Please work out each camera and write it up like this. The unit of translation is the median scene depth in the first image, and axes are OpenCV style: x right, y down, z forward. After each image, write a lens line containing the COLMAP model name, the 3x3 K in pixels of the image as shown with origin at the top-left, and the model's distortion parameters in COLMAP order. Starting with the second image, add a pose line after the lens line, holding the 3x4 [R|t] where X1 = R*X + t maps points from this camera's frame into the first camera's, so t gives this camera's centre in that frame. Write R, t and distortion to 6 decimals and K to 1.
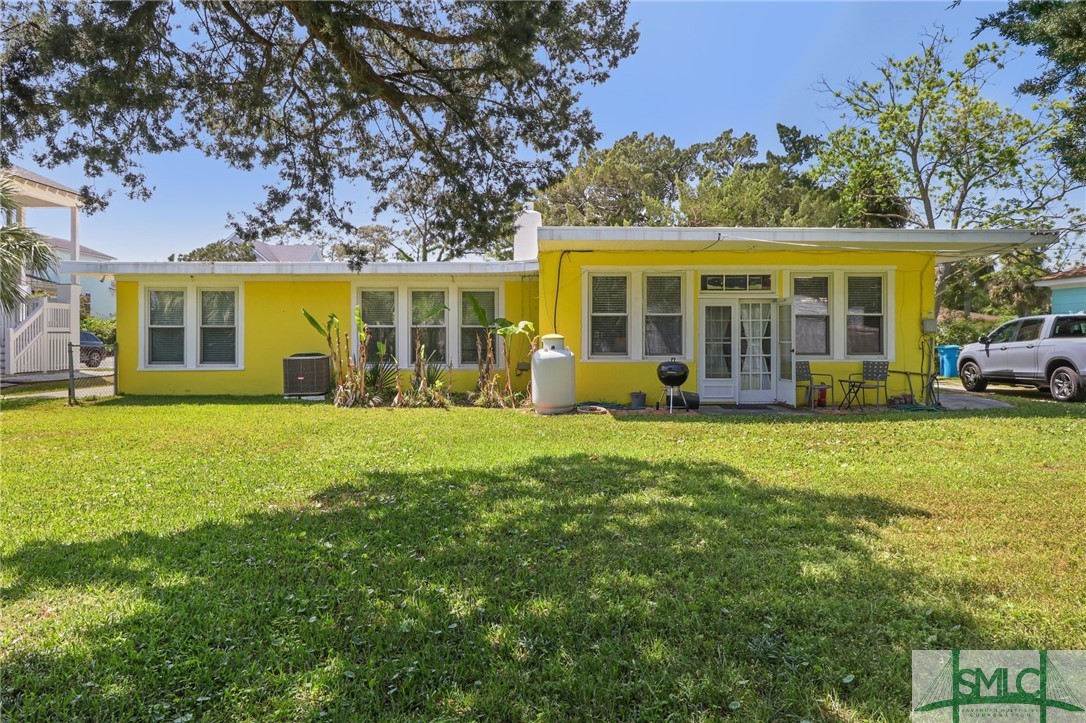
lens RADIAL K [[618.5, 0, 544.3], [0, 618.5, 351.2], [0, 0, 1]] dist [0.027769, 0.000199]
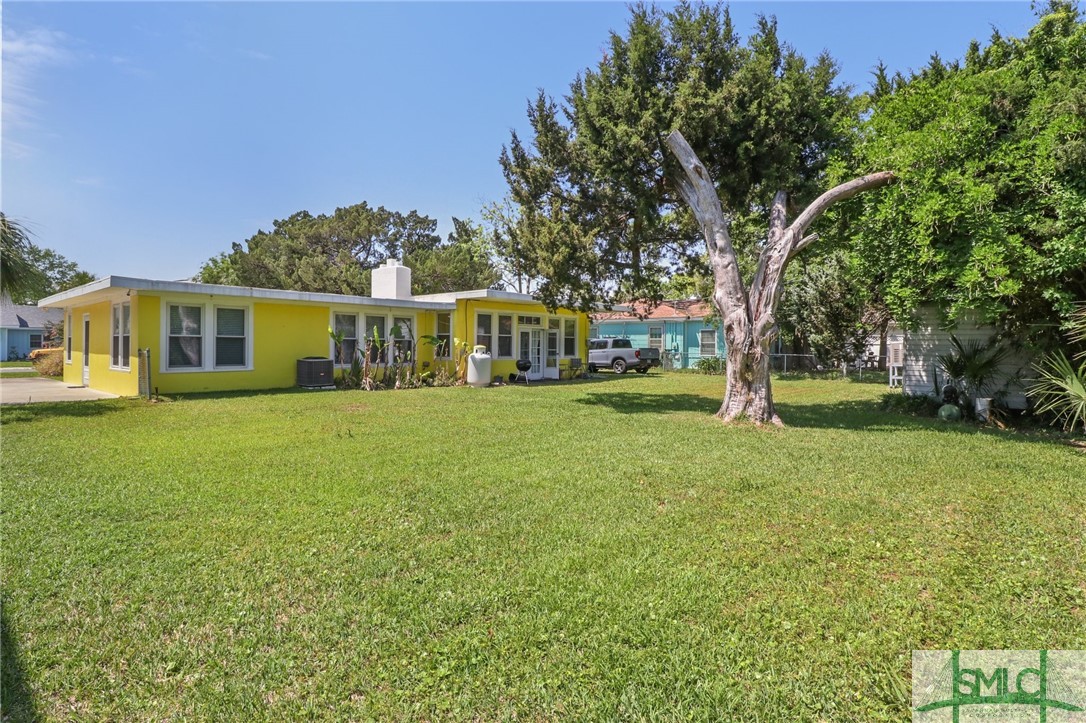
lens RADIAL K [[557.8, 0, 541.5], [0, 557.8, 359.7], [0, 0, 1]] dist [0.011253, -0.006780]
pose [[0.668345, -0.010608, 0.743776, -0.952475], [0.016356, 0.999866, -0.000437, 0.018328], [-0.743672, 0.012457, 0.668429, -0.233754]]
